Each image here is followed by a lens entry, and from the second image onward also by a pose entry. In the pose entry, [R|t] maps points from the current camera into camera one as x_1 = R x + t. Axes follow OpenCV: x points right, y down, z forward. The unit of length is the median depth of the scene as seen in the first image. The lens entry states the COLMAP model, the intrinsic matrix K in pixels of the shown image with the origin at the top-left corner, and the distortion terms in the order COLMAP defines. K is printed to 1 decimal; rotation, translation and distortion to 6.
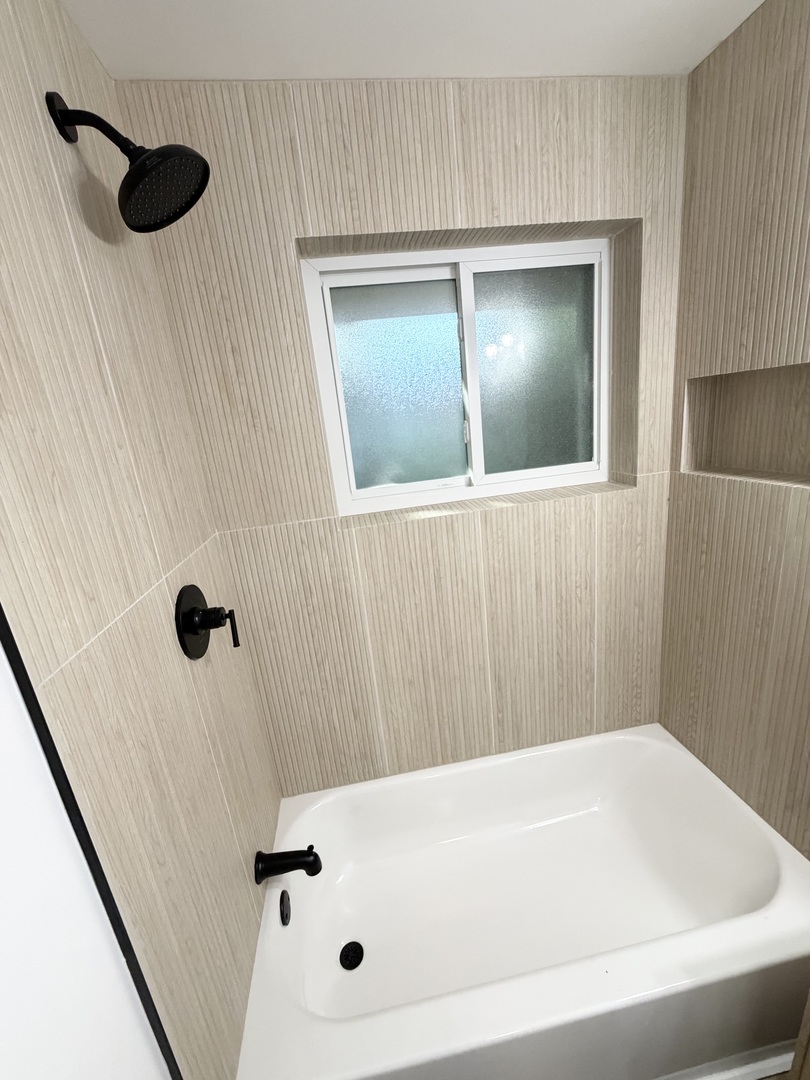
lens RADIAL K [[428.4, 0, 402.3], [0, 428.4, 540.4], [0, 0, 1]] dist [-0.001574, 0.000323]
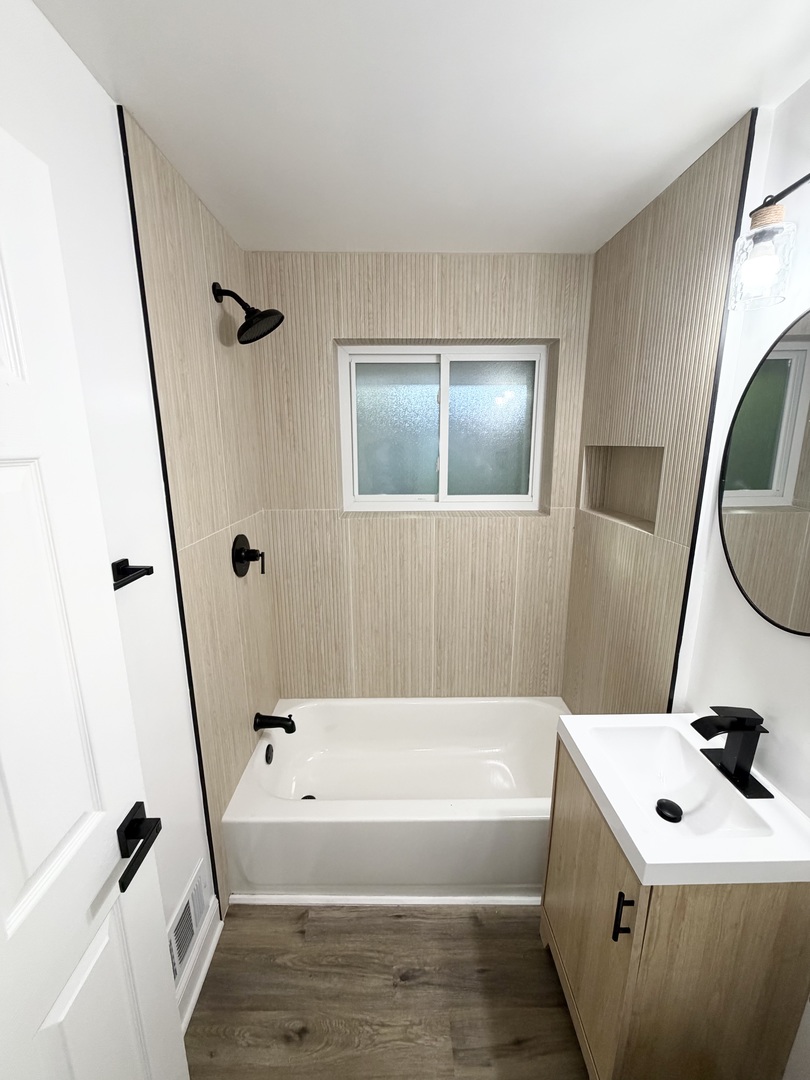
lens RADIAL K [[428.4, 0, 402.5], [0, 428.4, 539.9], [0, 0, 1]] dist [-0.001574, 0.000323]
pose [[0.985573, 0.128816, -0.109779, 0.273252], [-0.133595, 0.990333, -0.037320, 0.084308], [0.103911, 0.051448, 0.993255, -0.531445]]
